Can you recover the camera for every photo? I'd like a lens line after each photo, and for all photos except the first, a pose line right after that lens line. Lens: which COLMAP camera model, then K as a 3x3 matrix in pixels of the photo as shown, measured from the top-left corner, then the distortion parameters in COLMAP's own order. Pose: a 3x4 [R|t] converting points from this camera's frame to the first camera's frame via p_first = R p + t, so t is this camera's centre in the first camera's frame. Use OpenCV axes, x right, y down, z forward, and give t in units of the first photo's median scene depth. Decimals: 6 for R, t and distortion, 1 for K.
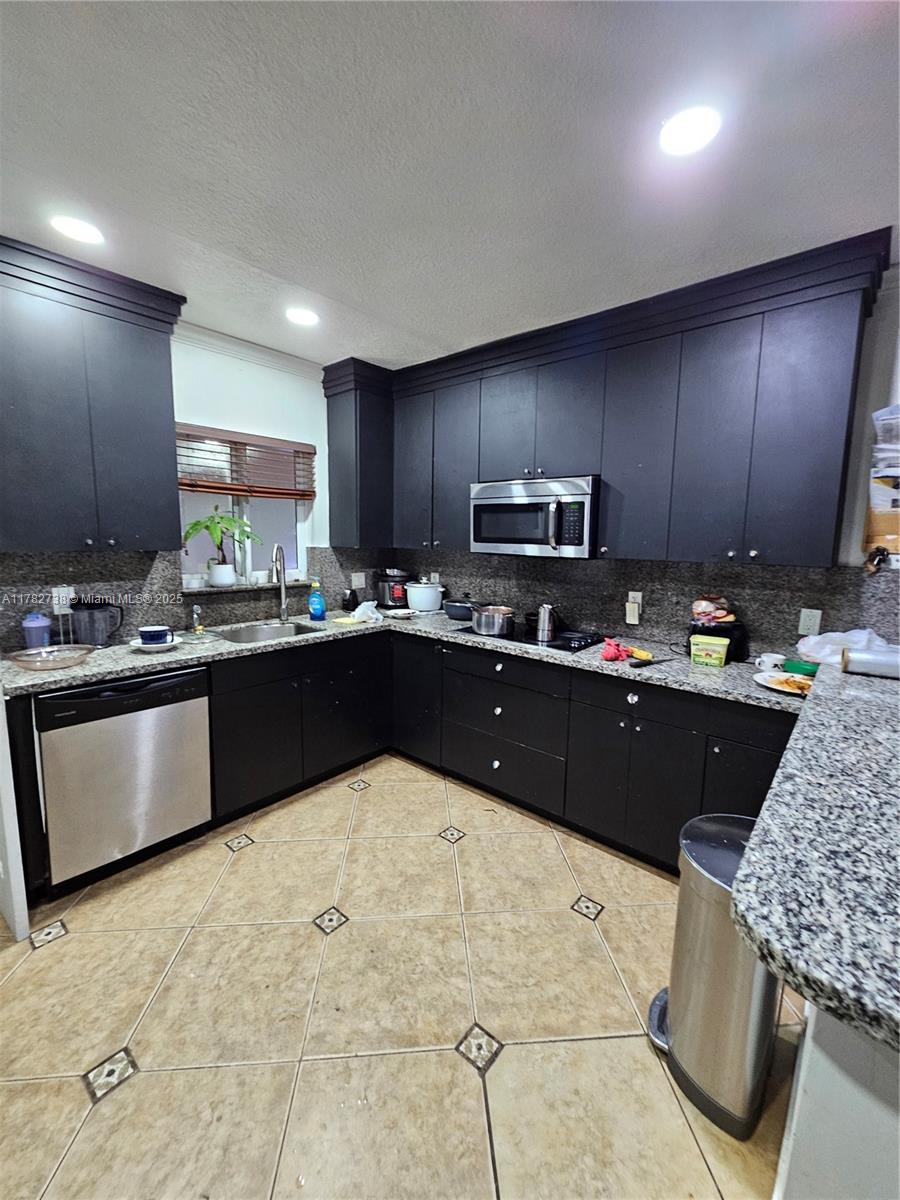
lens RADIAL K [[492.7, 0, 449.8], [0, 492.7, 597.7], [0, 0, 1]] dist [-0.001095, -0.000766]
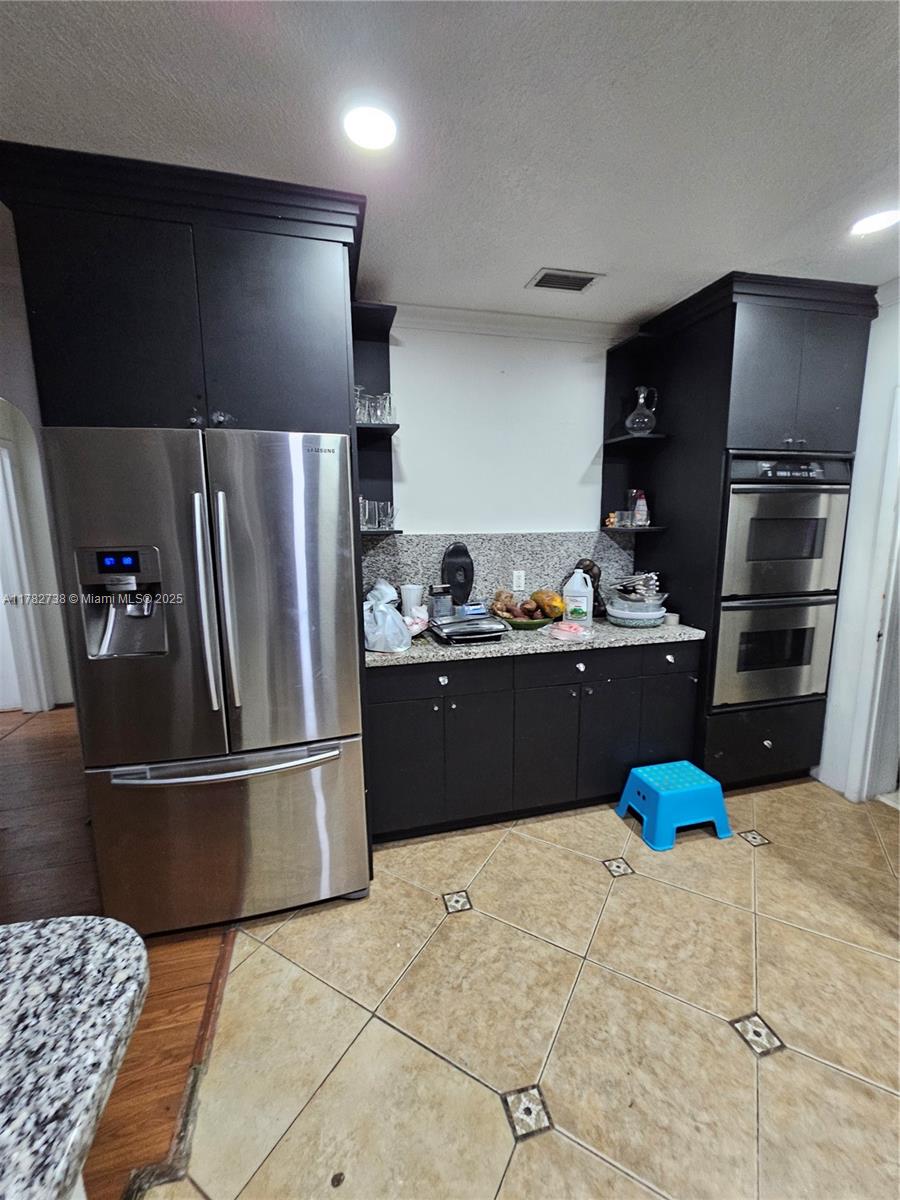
lens RADIAL K [[492.7, 0, 451.7], [0, 492.7, 598.4], [0, 0, 1]] dist [-0.001095, -0.000766]
pose [[-0.575062, 0.124245, -0.808620, 0.450320], [-0.106671, 0.968576, 0.224683, -0.110737], [0.811126, 0.215463, -0.543738, 0.893267]]
